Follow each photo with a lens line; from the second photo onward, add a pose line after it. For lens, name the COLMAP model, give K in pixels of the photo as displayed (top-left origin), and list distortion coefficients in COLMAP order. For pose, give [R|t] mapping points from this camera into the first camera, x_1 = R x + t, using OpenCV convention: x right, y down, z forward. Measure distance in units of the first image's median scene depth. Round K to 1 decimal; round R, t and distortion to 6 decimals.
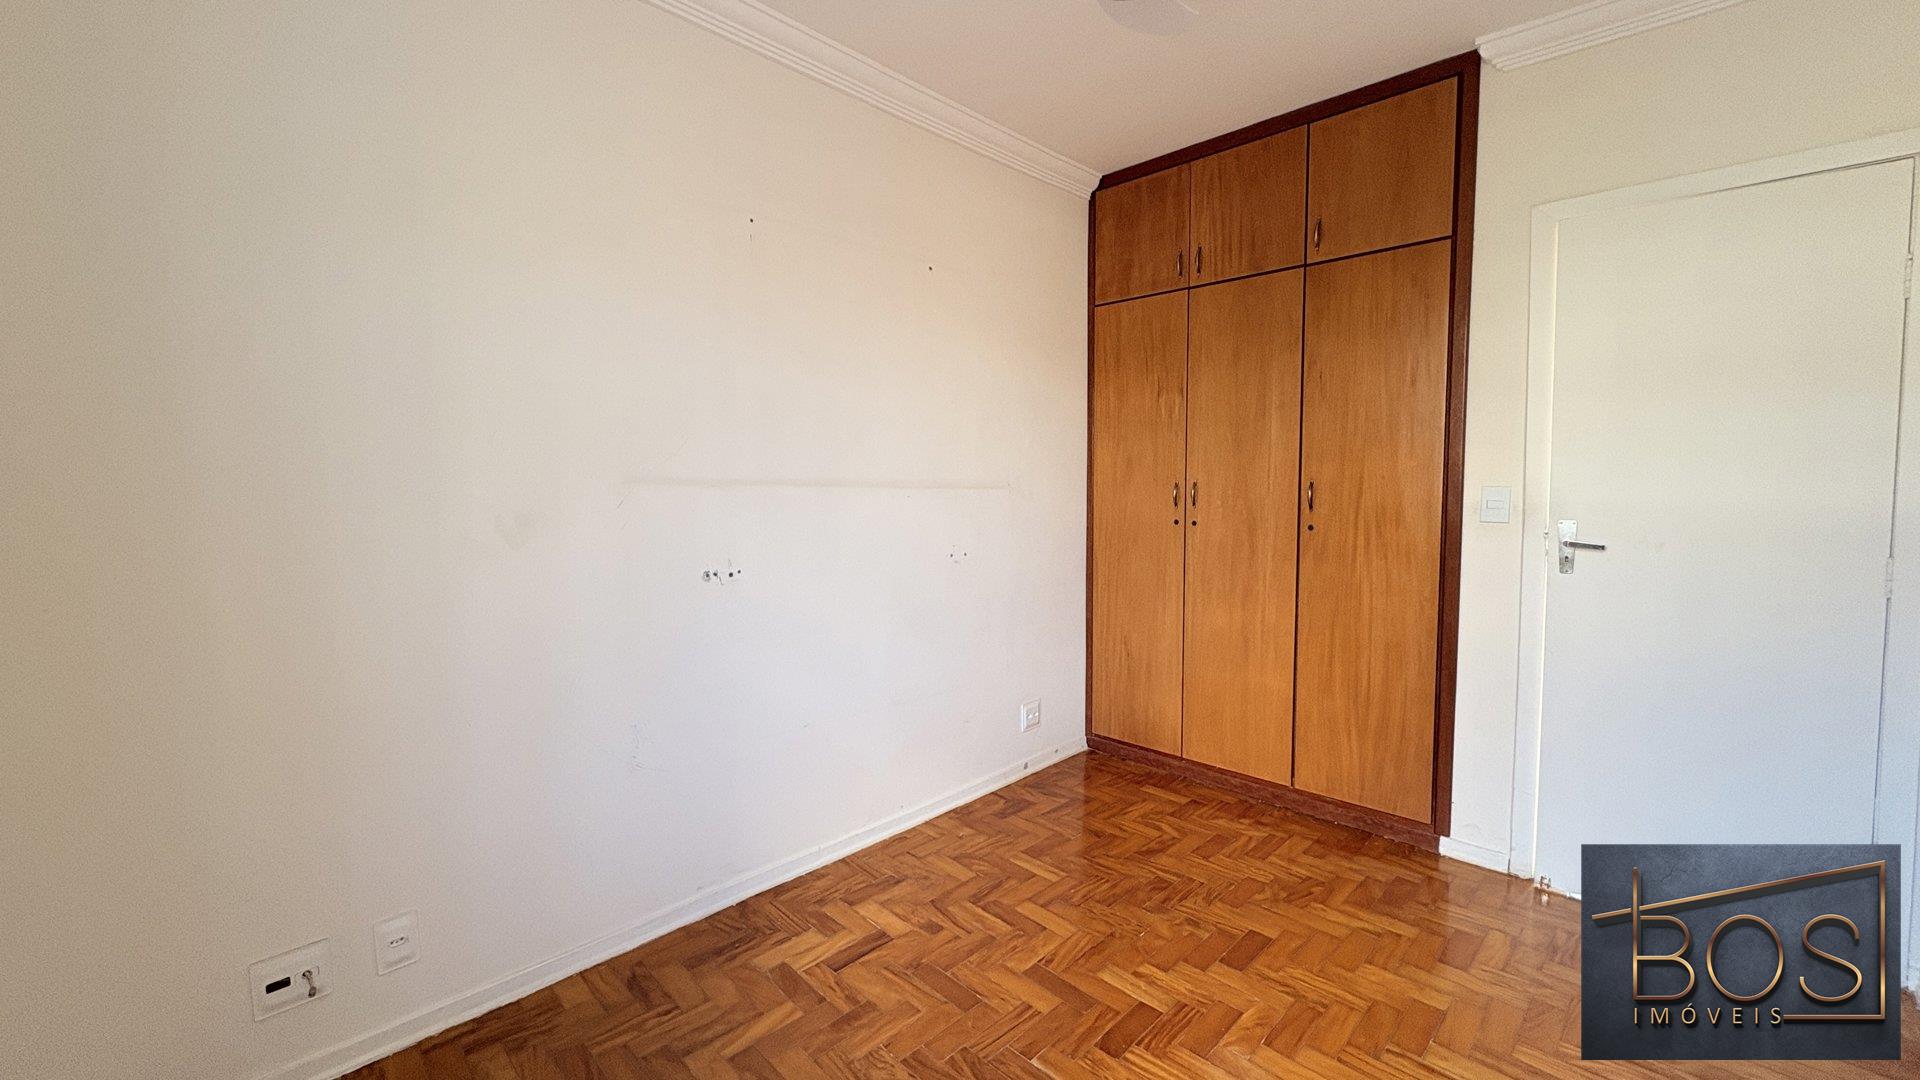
lens RADIAL K [[765.1, 0, 961.7], [0, 765.1, 533.9], [0, 0, 1]] dist [0.001281, 0.000093]
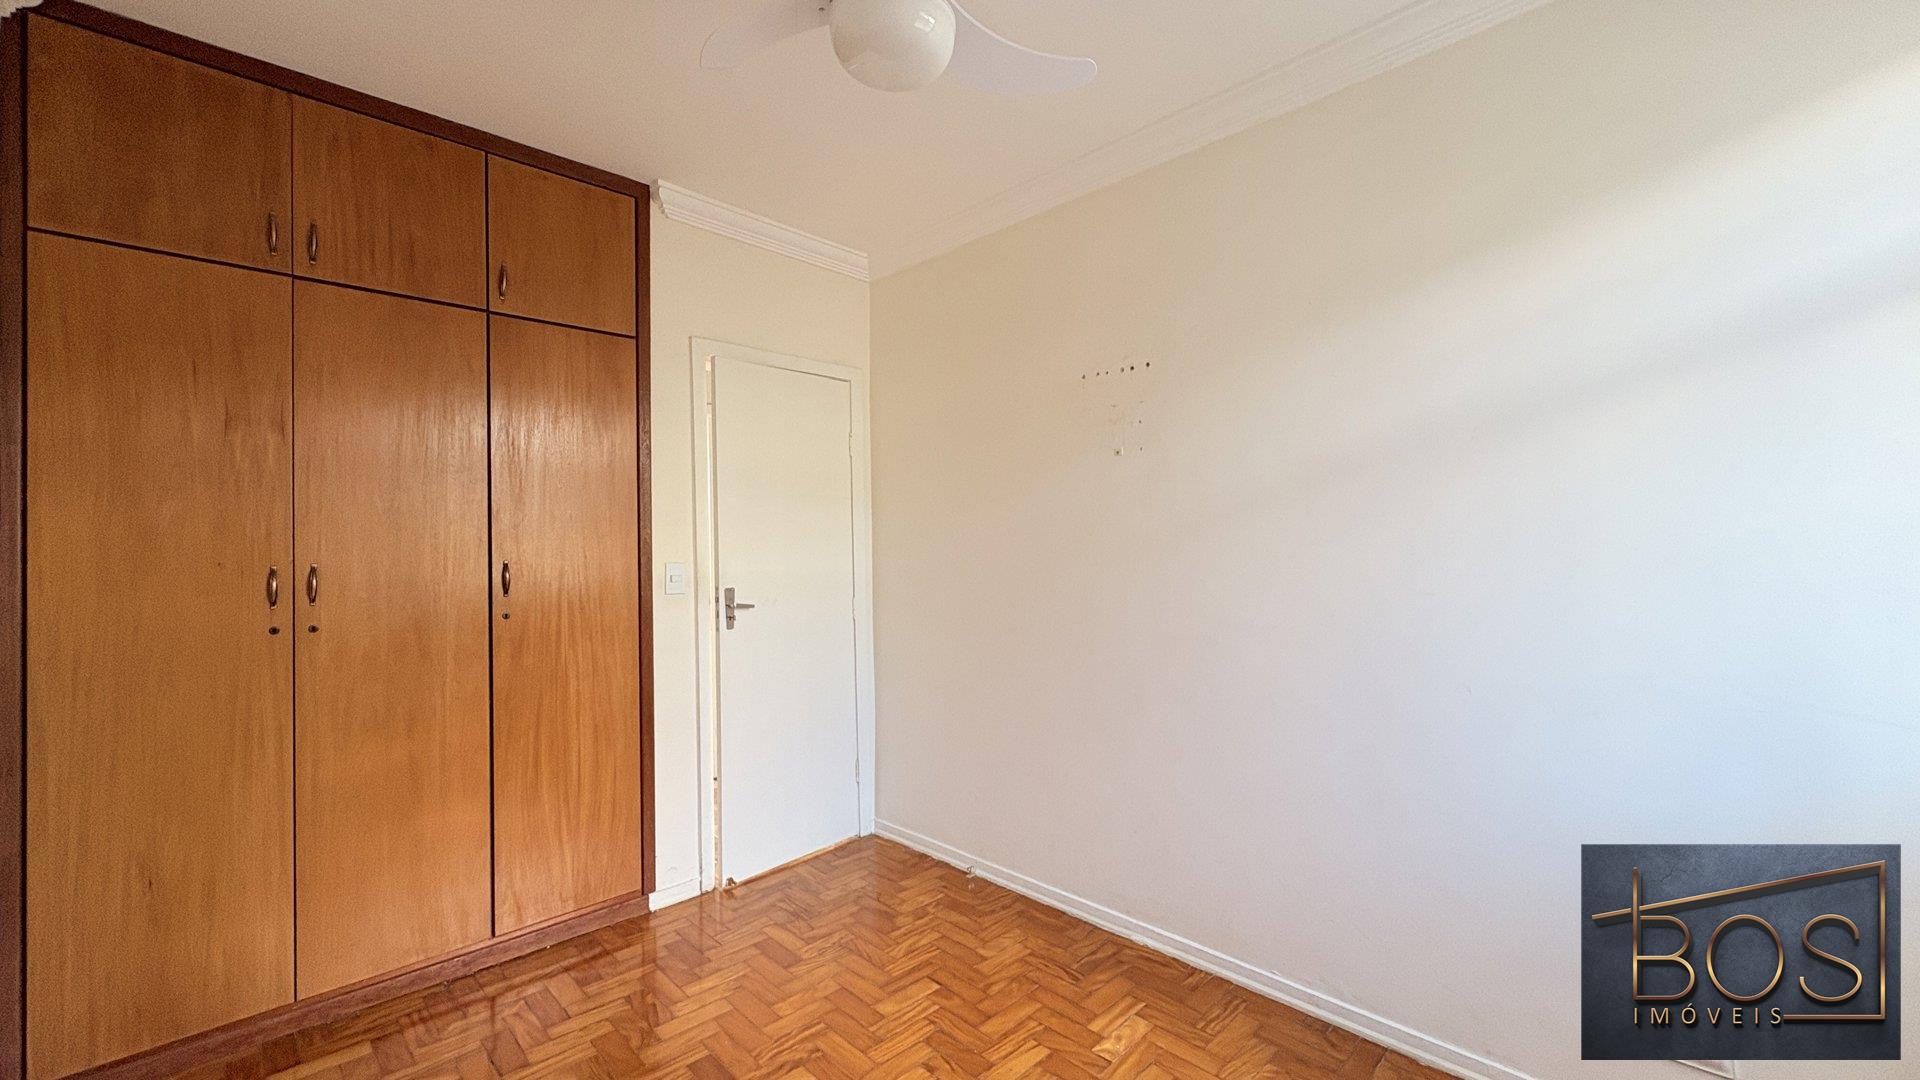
lens RADIAL K [[765.1, 0, 961.7], [0, 765.1, 533.9], [0, 0, 1]] dist [0.001281, 0.000093]
pose [[0.012589, 0.014910, 0.999810, -0.391900], [0.078768, 0.996767, -0.015857, -0.045766], [-0.996814, 0.078952, 0.011374, 0.471444]]
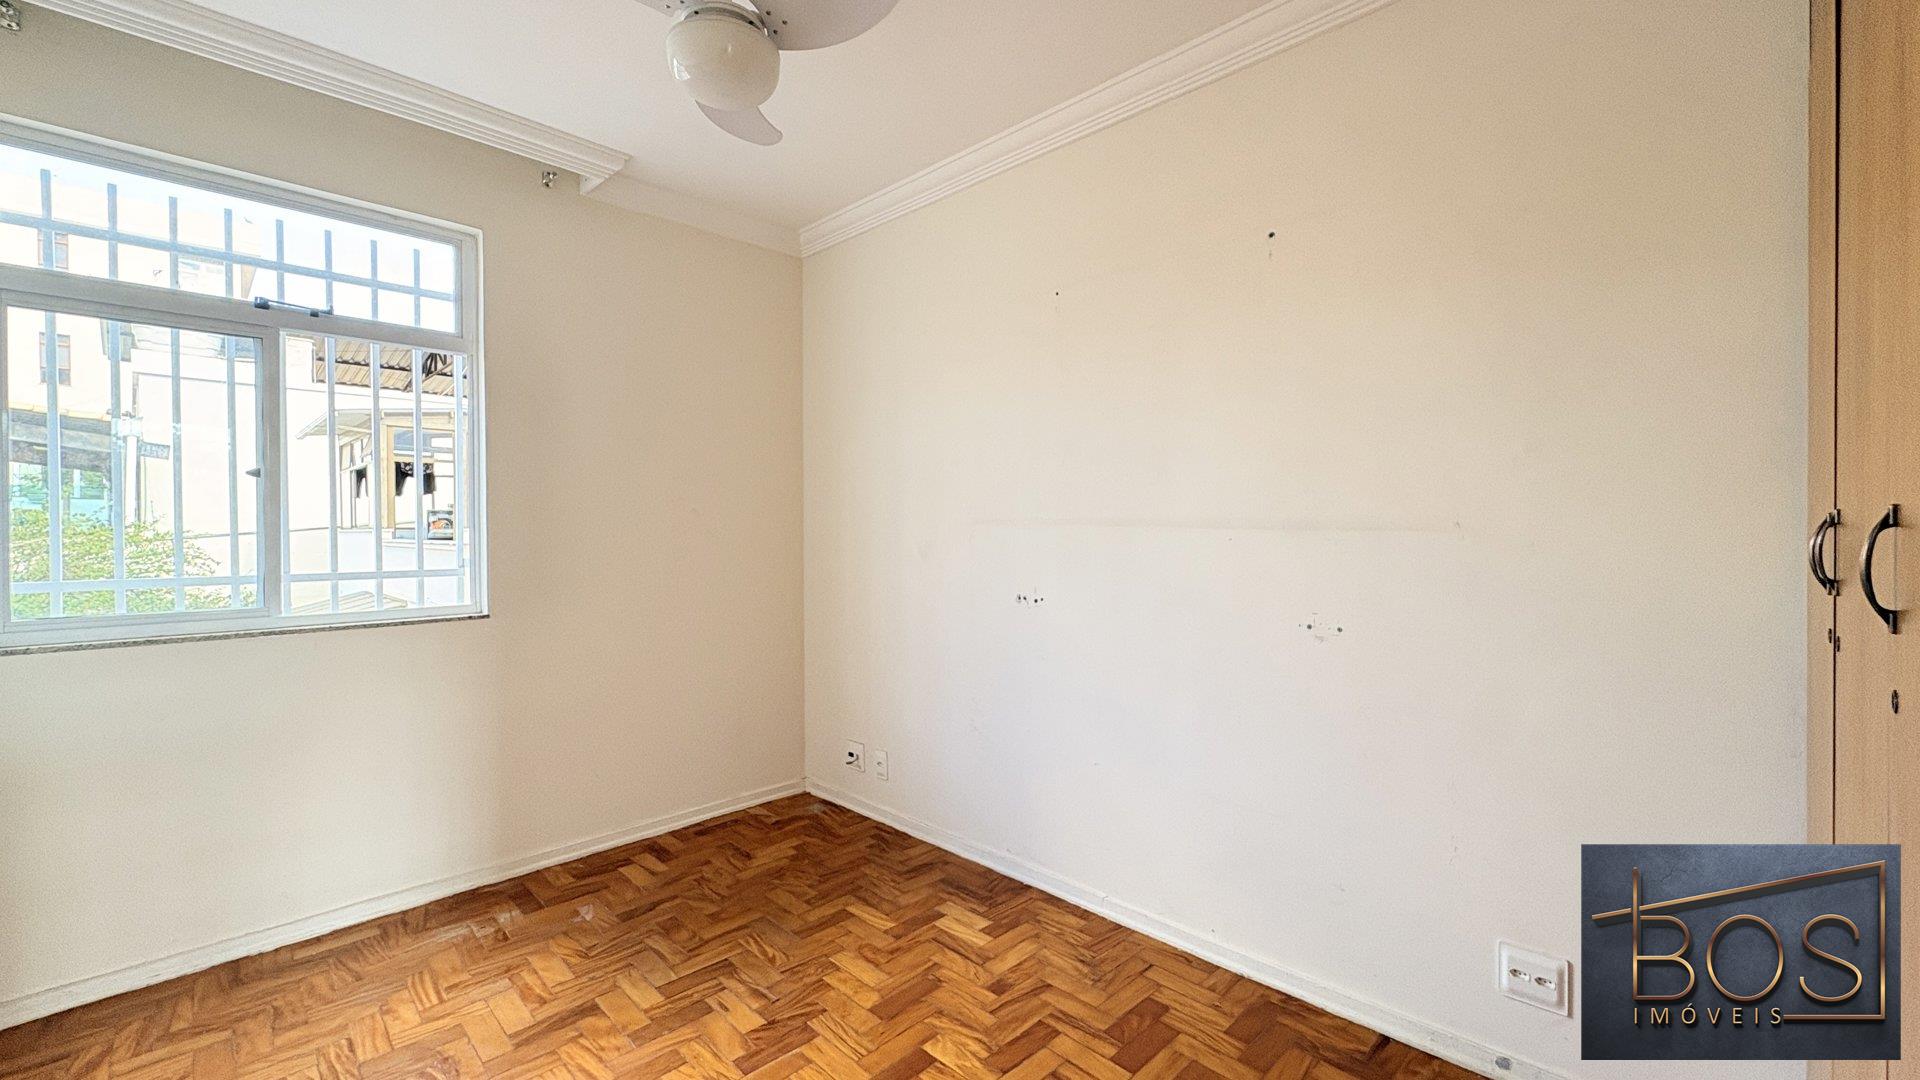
lens RADIAL K [[765.1, 0, 961.7], [0, 765.1, 533.9], [0, 0, 1]] dist [0.001281, 0.000093]
pose [[-0.007082, 0.012239, -0.999900, 0.691065], [-0.063448, 0.997905, 0.012664, -0.045044], [0.997960, 0.063531, -0.006290, 0.701187]]
